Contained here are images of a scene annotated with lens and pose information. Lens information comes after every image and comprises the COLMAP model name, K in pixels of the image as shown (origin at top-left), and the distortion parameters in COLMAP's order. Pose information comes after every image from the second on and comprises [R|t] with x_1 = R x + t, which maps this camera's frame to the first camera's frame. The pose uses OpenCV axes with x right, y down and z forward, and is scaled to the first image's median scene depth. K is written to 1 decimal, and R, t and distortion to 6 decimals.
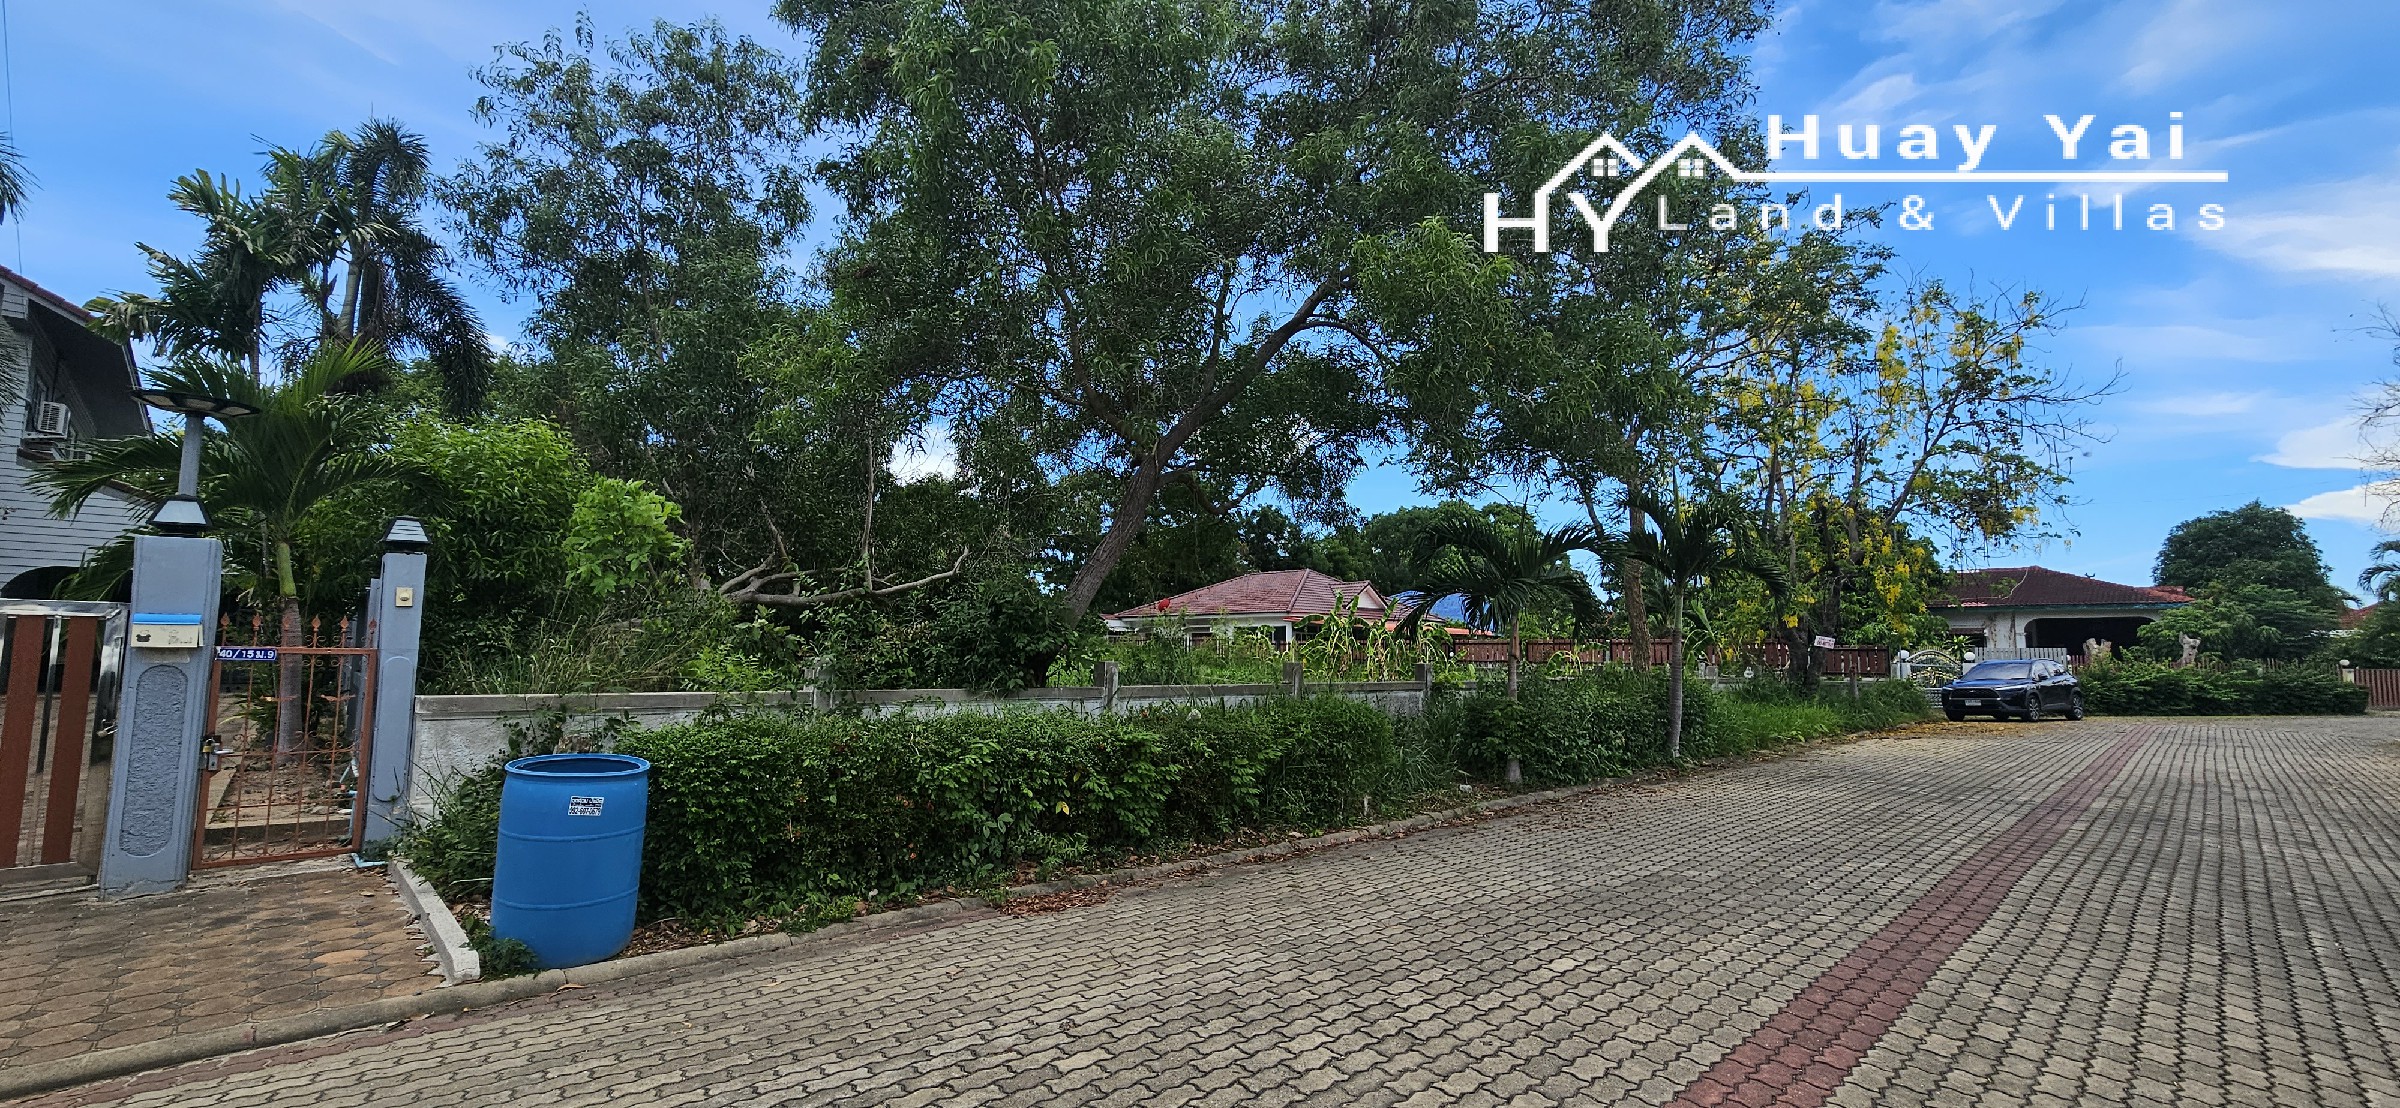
lens RADIAL K [[937.3, 0, 1156.3], [0, 937.3, 551.4], [0, 0, 1]] dist [0.000791, -0.000388]
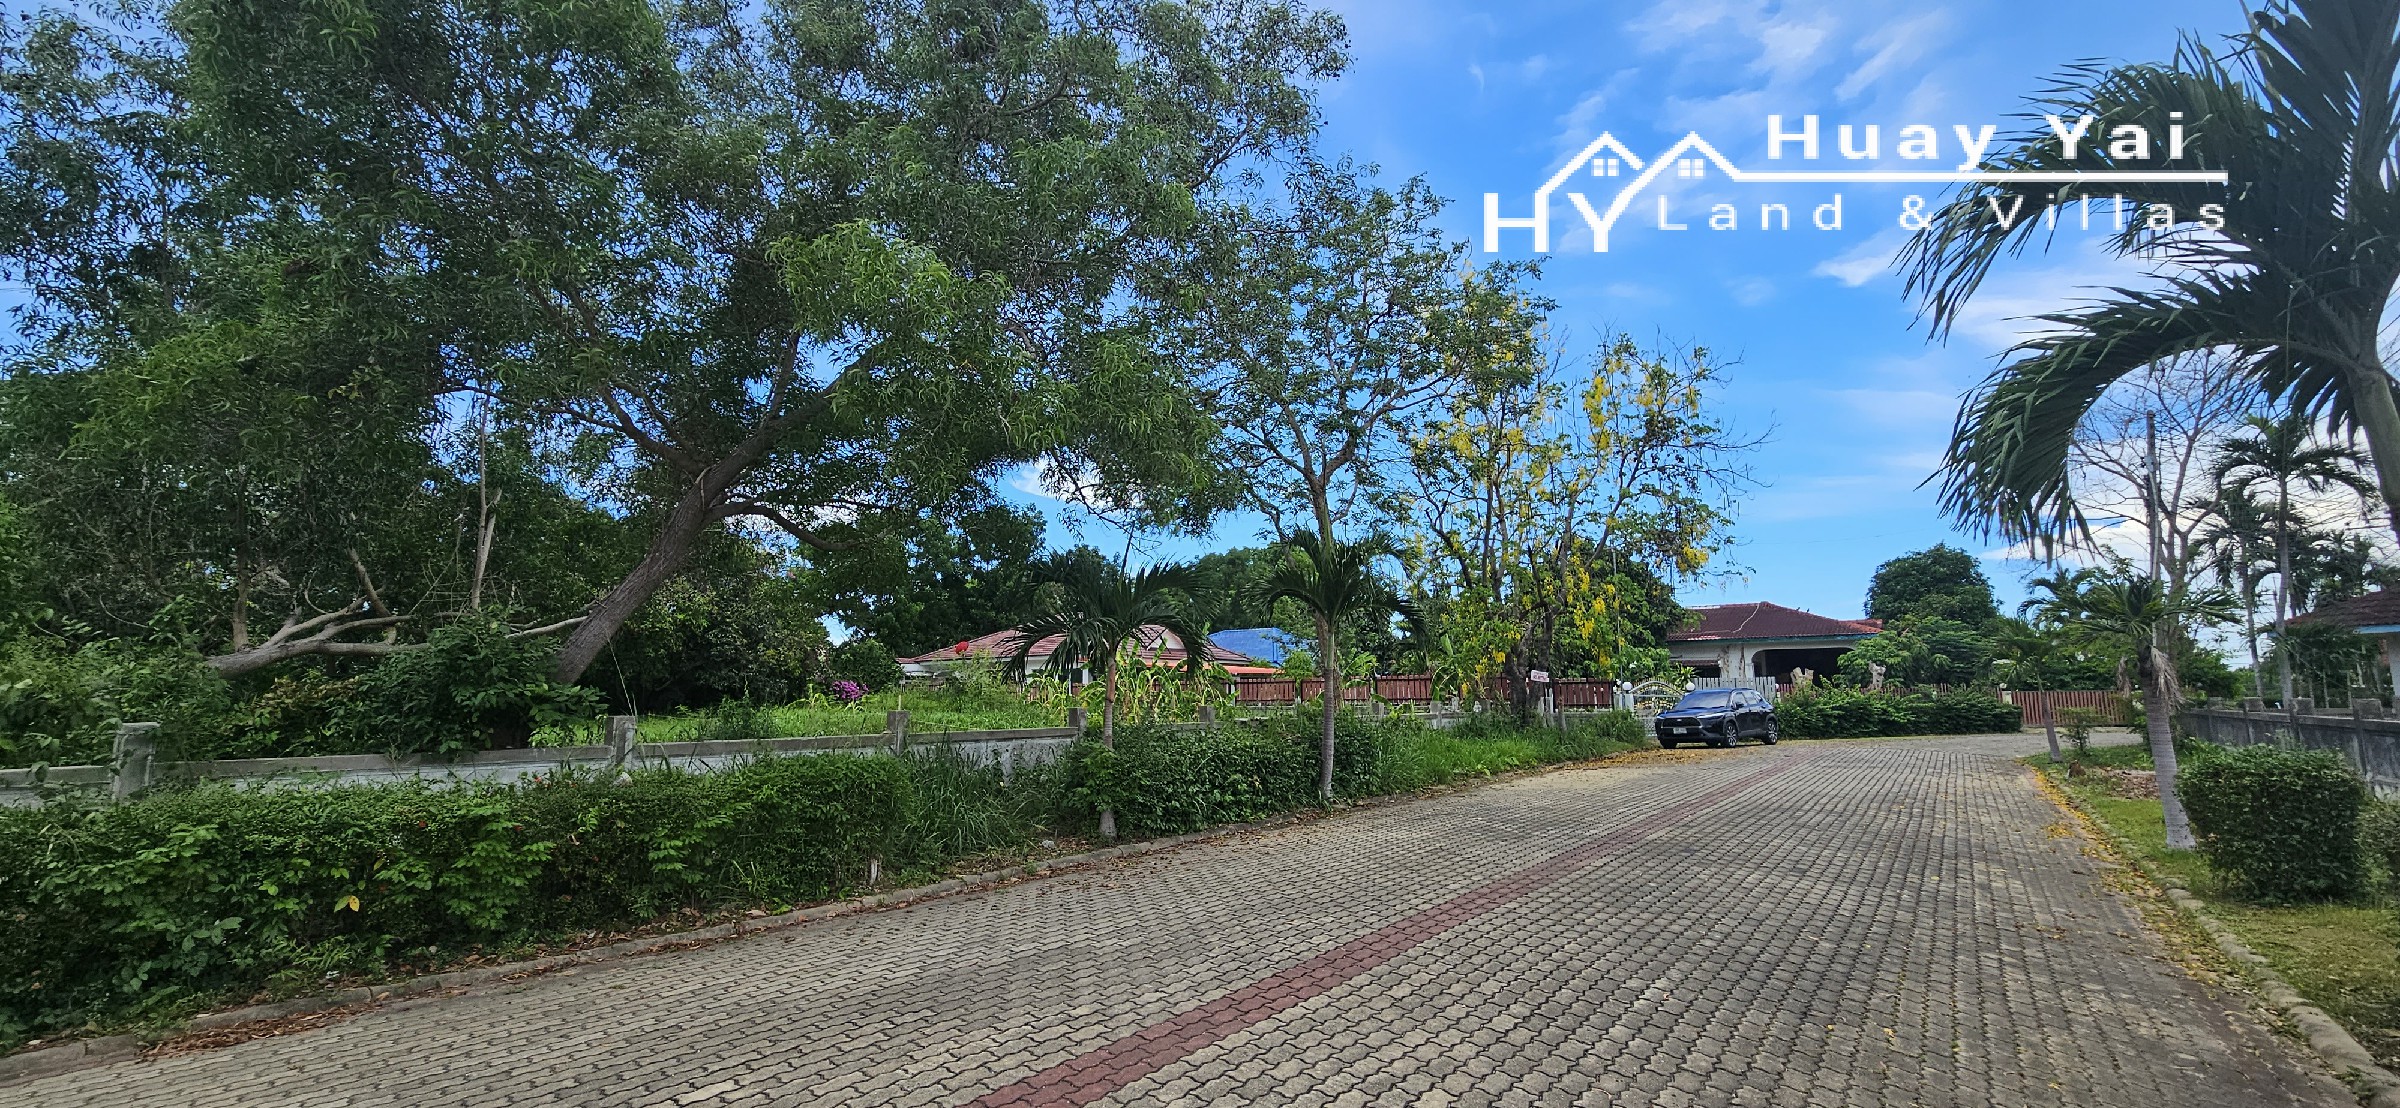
lens RADIAL K [[937.3, 0, 1156.3], [0, 937.3, 551.4], [0, 0, 1]] dist [0.000791, -0.000388]
pose [[0.990460, 0.001221, 0.137796, 0.153920], [0.004772, 0.999057, -0.043155, 0.001607], [-0.137719, 0.043401, 0.989520, 0.025663]]
